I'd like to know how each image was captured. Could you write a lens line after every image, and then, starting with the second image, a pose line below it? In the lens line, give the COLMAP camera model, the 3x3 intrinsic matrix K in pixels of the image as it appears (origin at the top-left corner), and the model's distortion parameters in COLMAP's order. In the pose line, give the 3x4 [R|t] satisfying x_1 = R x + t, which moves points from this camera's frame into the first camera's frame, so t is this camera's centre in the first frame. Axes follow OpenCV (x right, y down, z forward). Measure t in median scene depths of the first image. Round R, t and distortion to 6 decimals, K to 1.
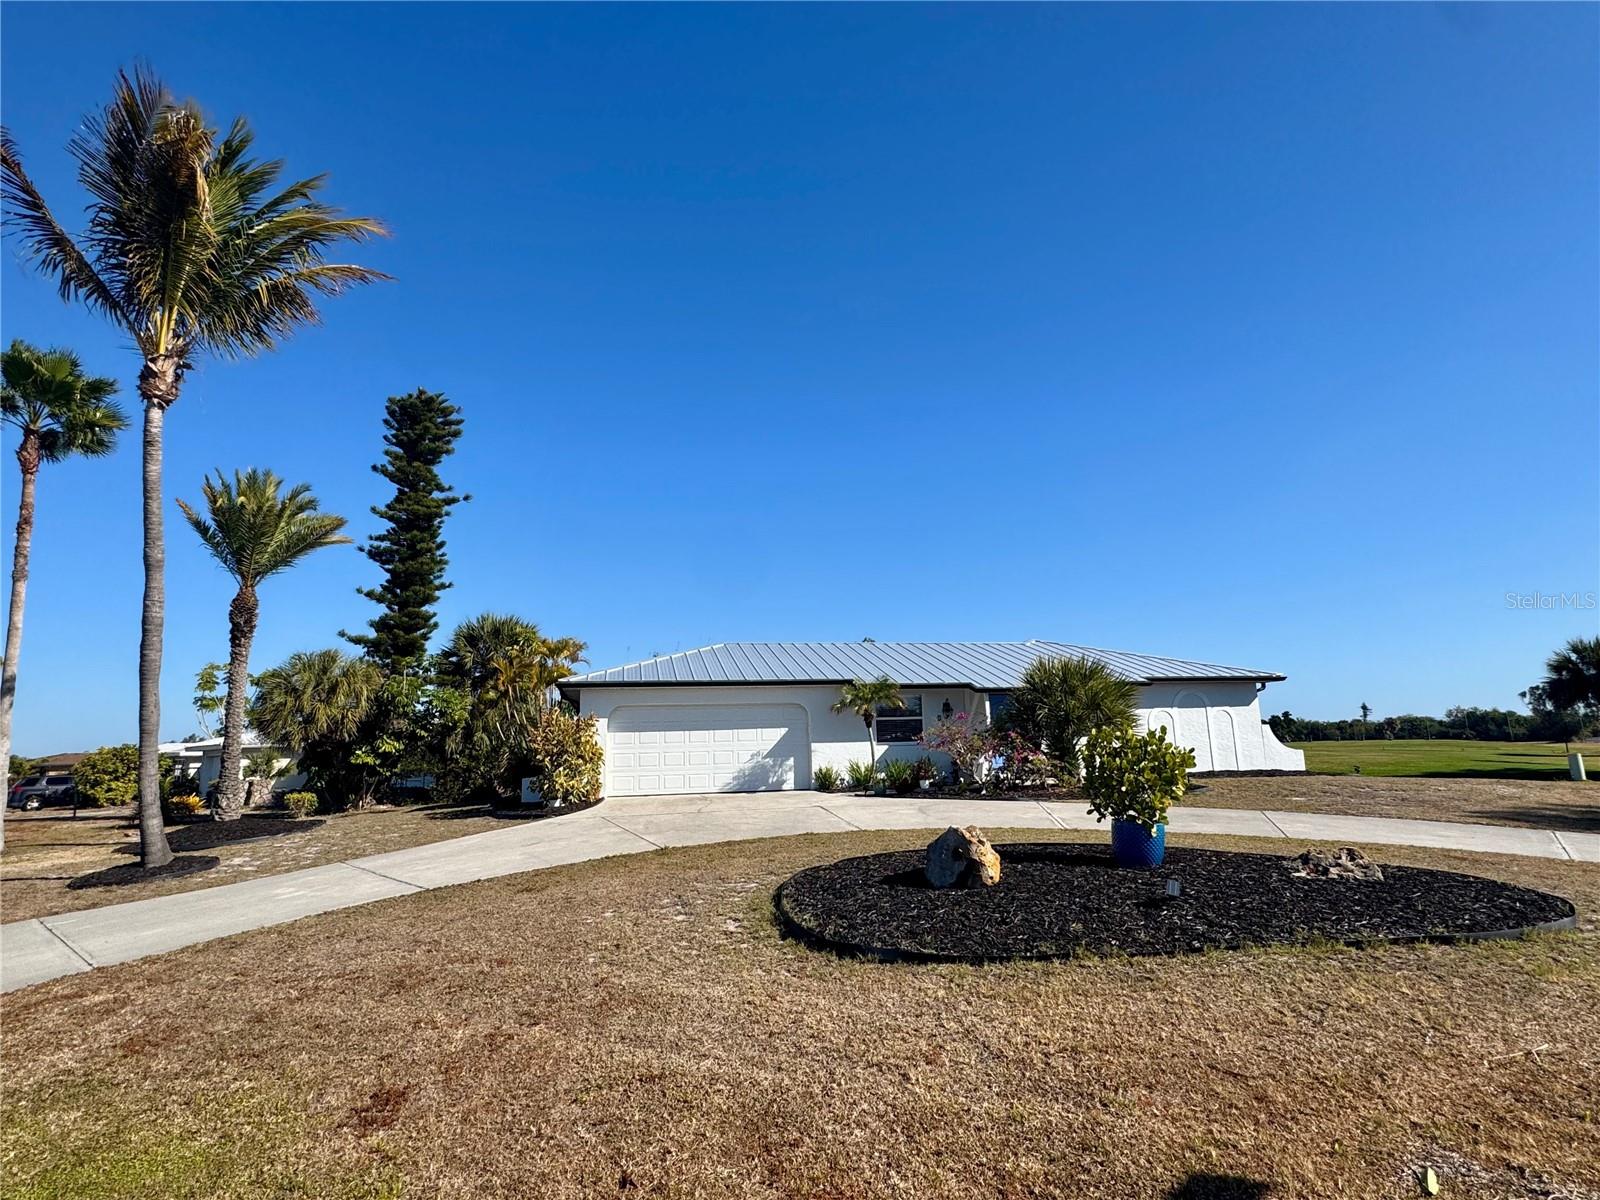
lens RADIAL K [[839.7, 0, 800.0], [0, 839.7, 600.0], [0, 0, 1]] dist [-0.000976, -0.000289]
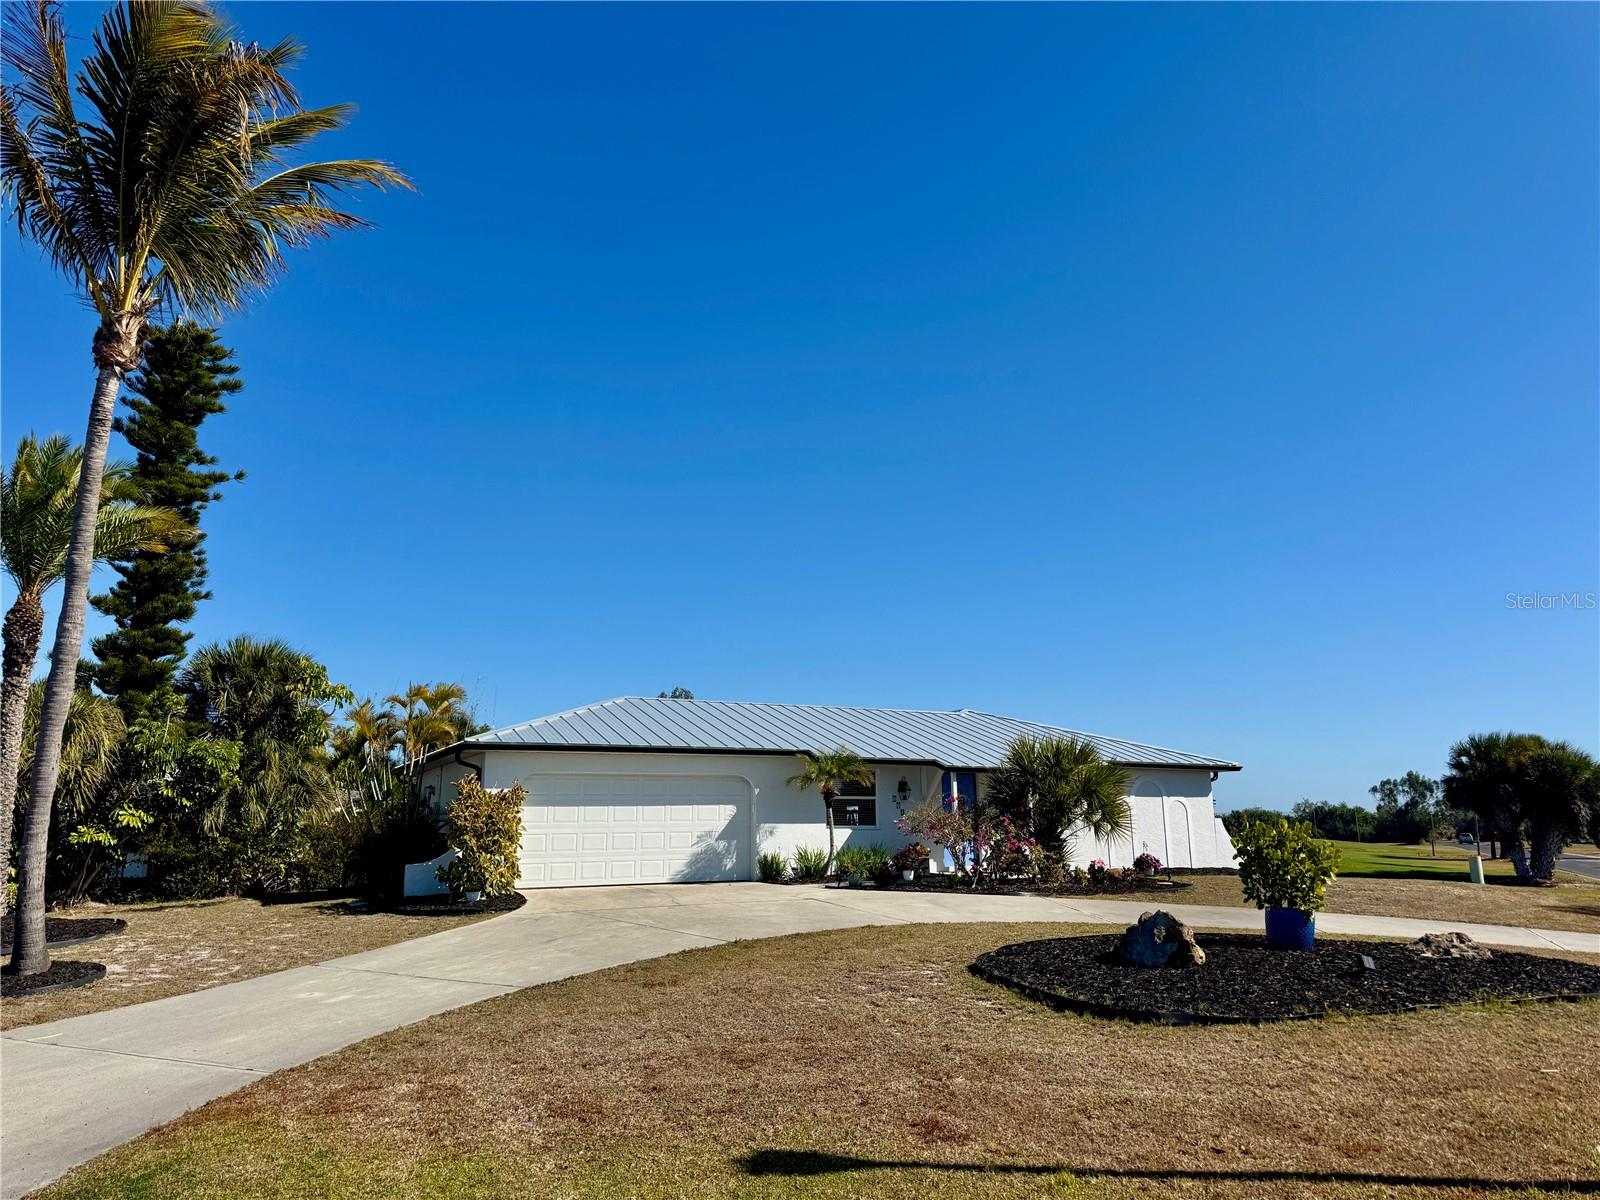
lens RADIAL K [[1133.7, 0, 800.0], [0, 1133.7, 600.0], [0, 0, 1]] dist [0.110856, -0.149196]
pose [[0.963707, 0.072889, 0.256820, -0.256895], [-0.066073, 0.997198, -0.035080, -0.017421], [-0.258658, 0.016838, 0.965822, -0.120668]]
